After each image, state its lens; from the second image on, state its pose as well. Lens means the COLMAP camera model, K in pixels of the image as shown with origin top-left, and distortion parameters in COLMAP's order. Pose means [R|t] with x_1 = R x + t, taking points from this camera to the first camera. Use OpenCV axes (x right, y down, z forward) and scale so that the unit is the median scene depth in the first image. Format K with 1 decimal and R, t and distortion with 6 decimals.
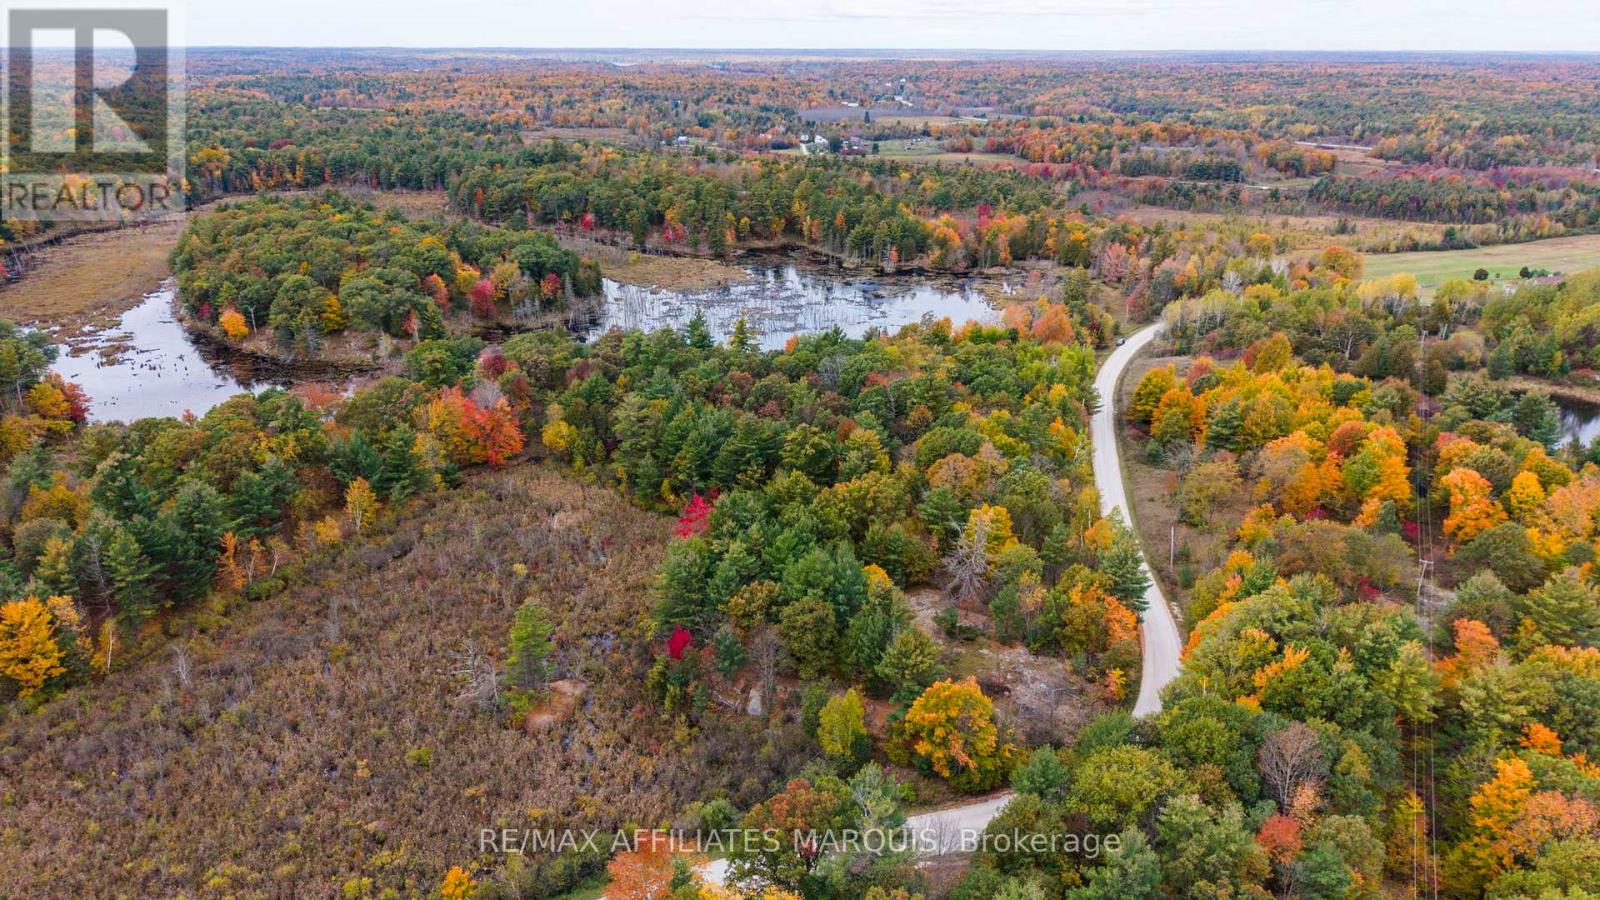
lens RADIAL K [[1065.5, 0, 808.9], [0, 1065.5, 465.2], [0, 0, 1]] dist [0.020208, -0.025181]
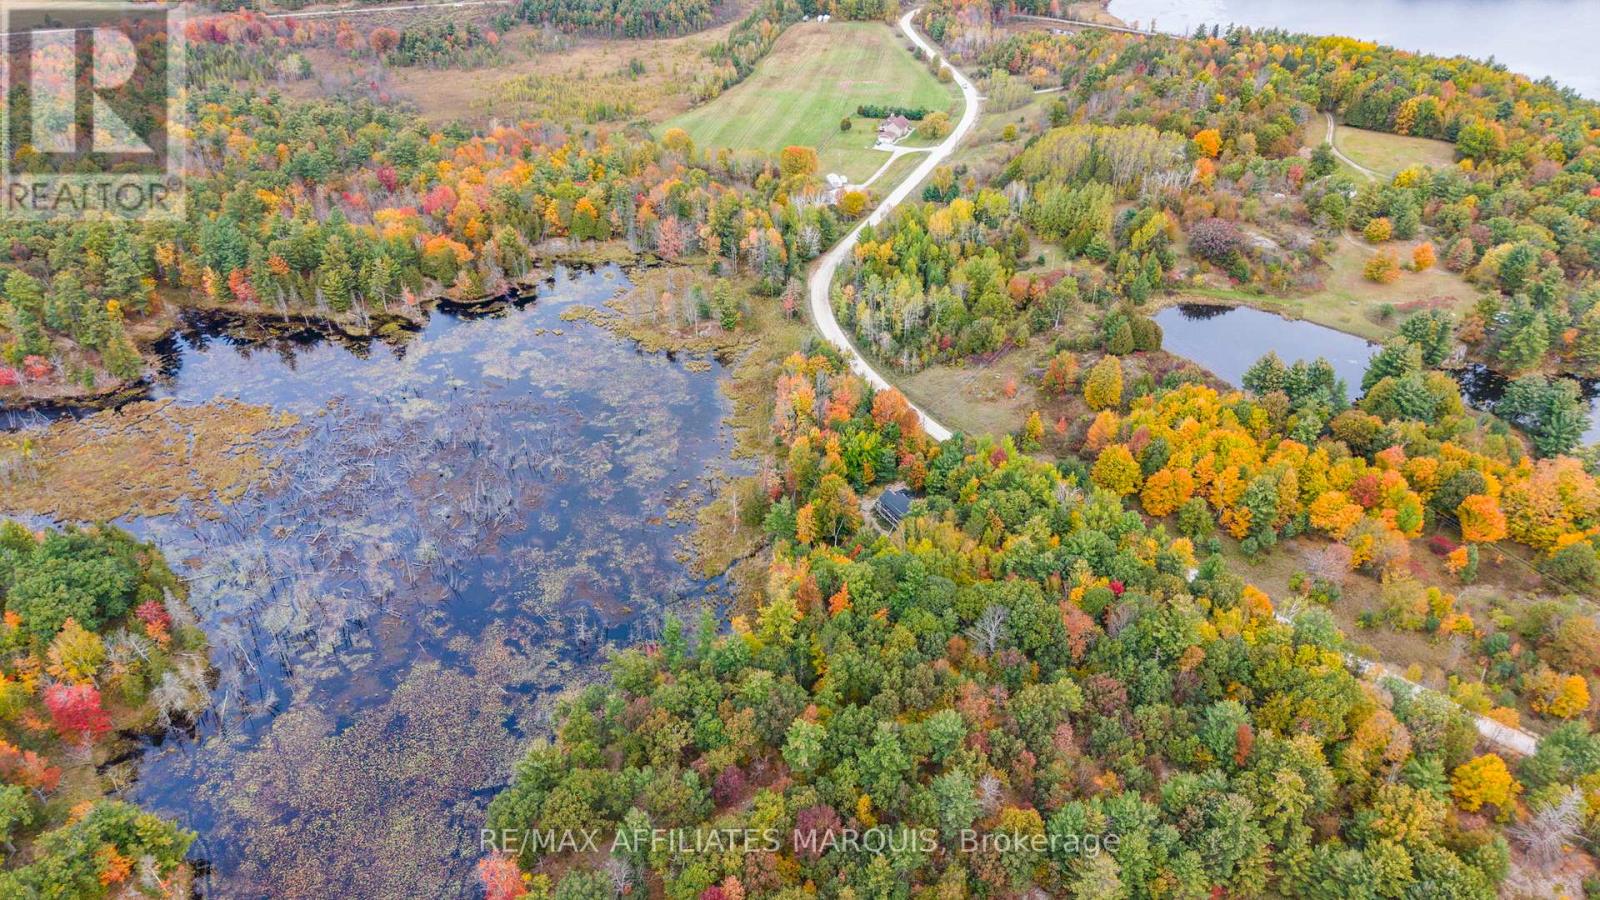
lens RADIAL K [[1065.5, 0, 796.6], [0, 1065.5, 448.2], [0, 0, 1]] dist [0.020208, -0.025181]
pose [[0.615469, -0.448338, 0.648221, -0.296857], [0.279916, 0.893171, 0.351984, -0.295770], [-0.736781, -0.035188, 0.675216, 0.278648]]
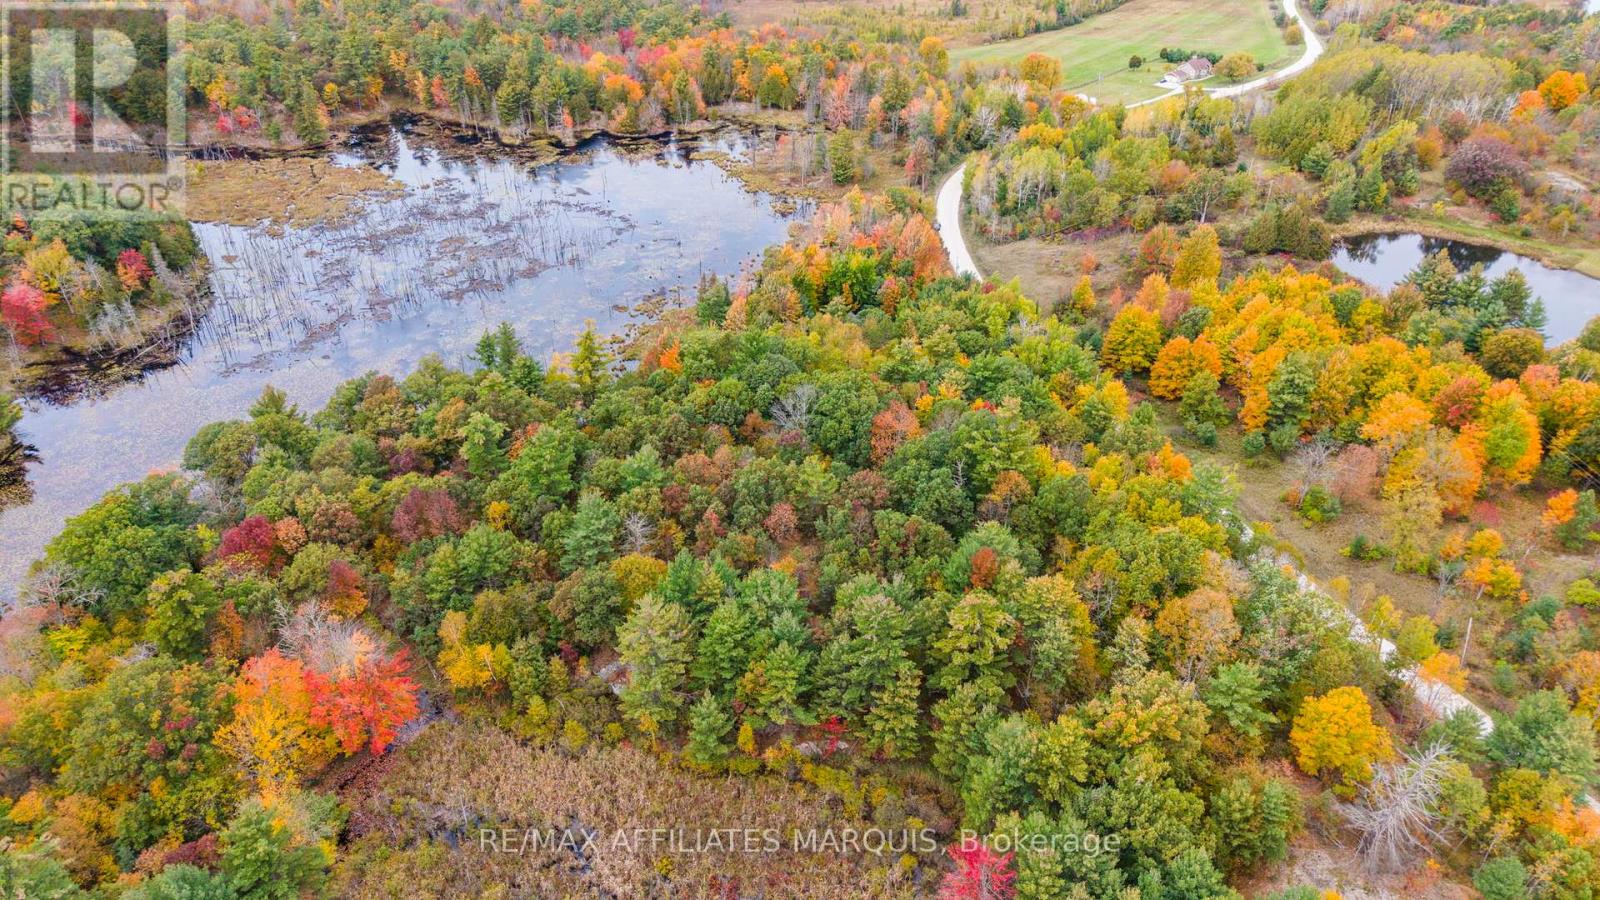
lens RADIAL K [[1065.5, 0, 804.4], [0, 1065.5, 441.1], [0, 0, 1]] dist [0.020208, -0.025181]
pose [[0.889471, -0.246626, 0.384729, -0.126664], [0.171339, 0.960438, 0.219549, -0.114493], [-0.423655, -0.129364, 0.896539, 0.194185]]
